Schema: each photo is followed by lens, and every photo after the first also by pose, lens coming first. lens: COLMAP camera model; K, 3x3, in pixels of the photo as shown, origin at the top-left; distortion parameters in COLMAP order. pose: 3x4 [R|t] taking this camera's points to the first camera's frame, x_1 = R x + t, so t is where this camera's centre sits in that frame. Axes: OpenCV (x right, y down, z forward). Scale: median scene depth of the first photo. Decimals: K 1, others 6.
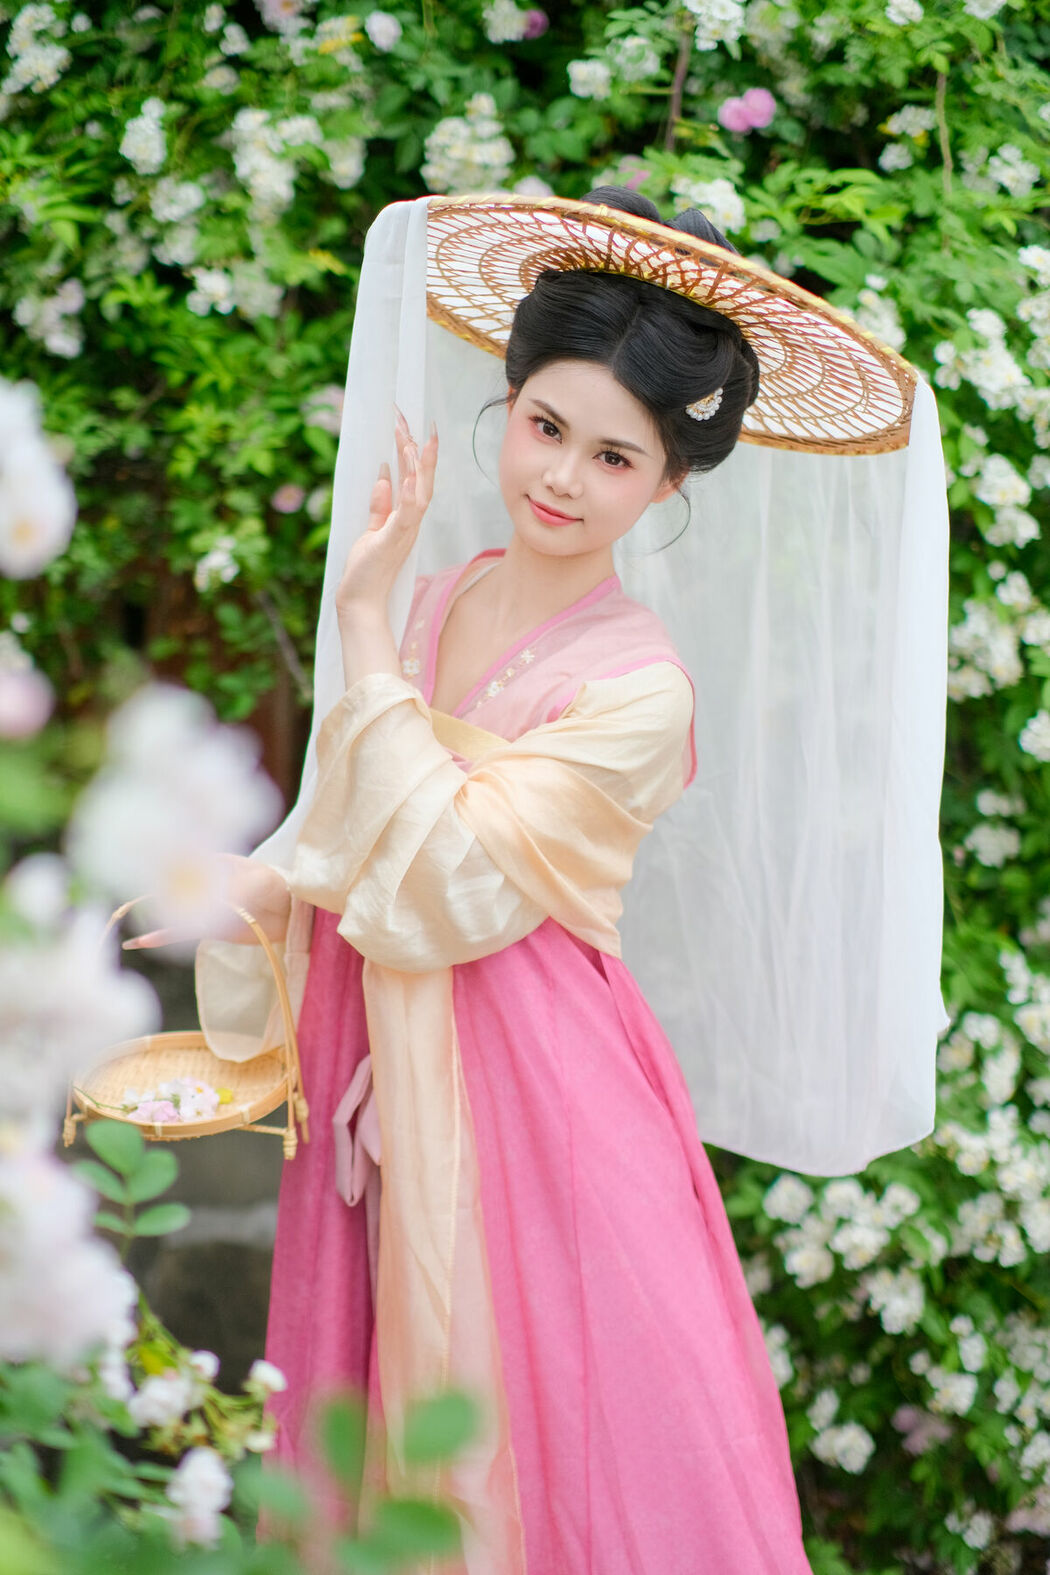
lens RADIAL K [[3819.8, 0, 573.6], [0, 3819.8, 785.1], [0, 0, 1]] dist [0.286442, -0.125586]
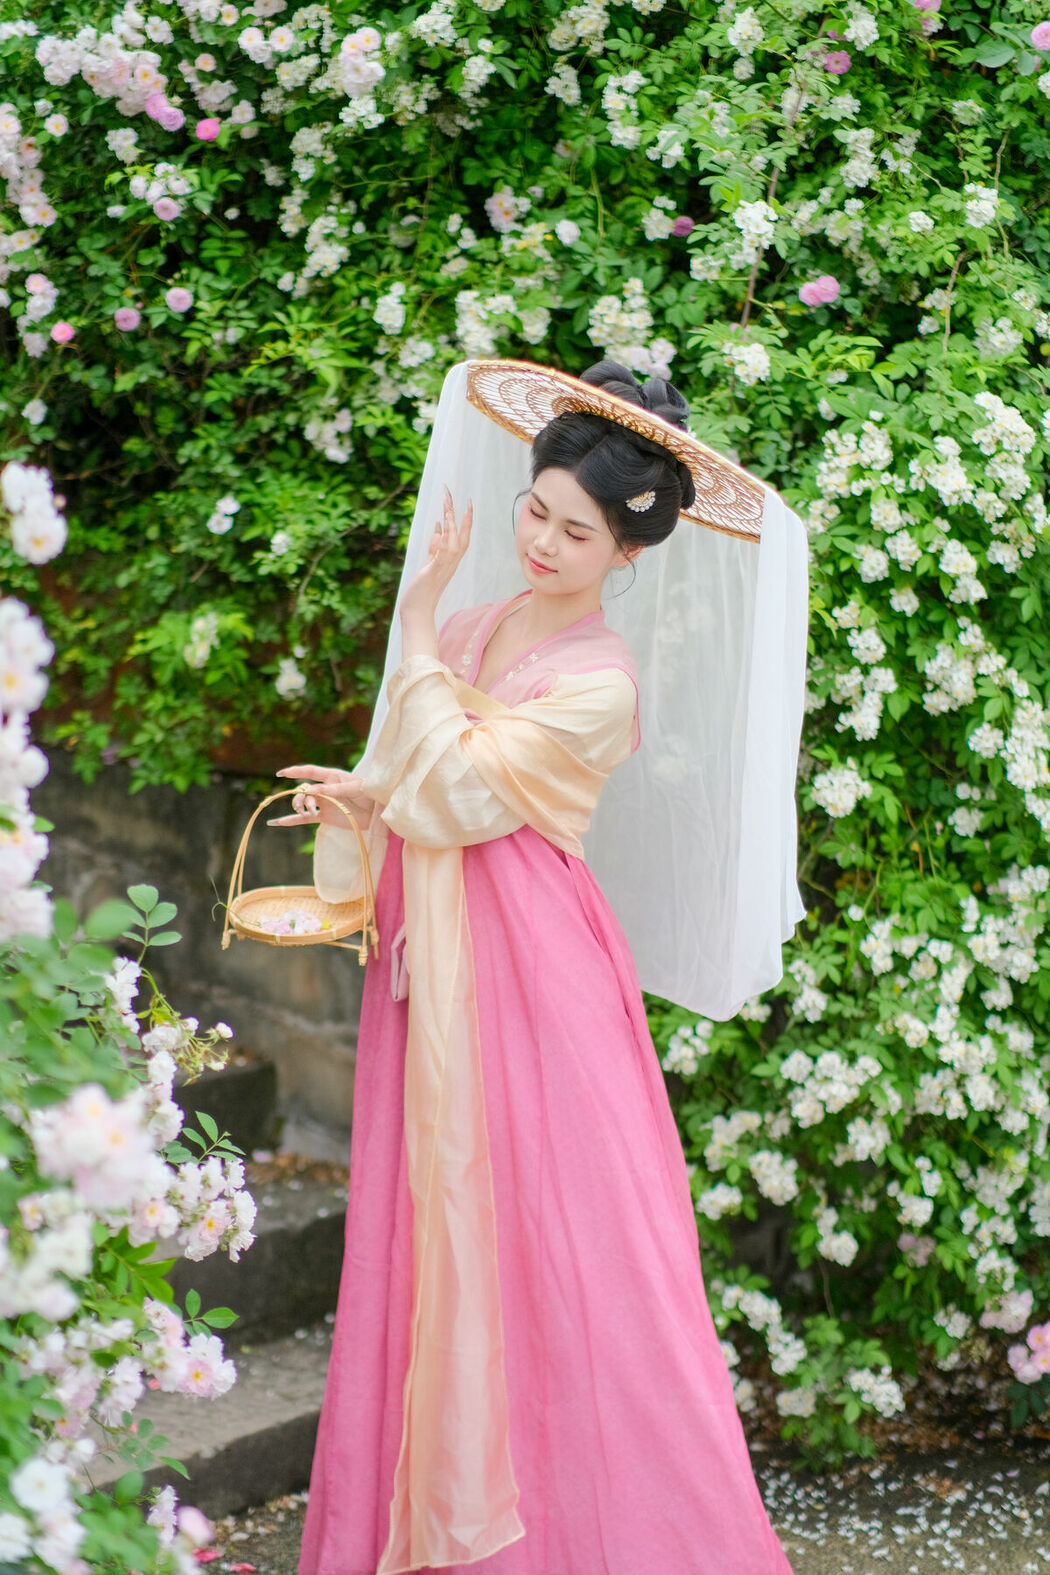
lens RADIAL K [[3819.8, 0, 573.6], [0, 3819.8, 785.1], [0, 0, 1]] dist [0.286442, -0.125586]
pose [[0.987582, 0.025225, -0.155065, 0.175730], [-0.029600, 0.999225, -0.025966, 0.040765], [0.154290, 0.030233, 0.987563, -0.370337]]
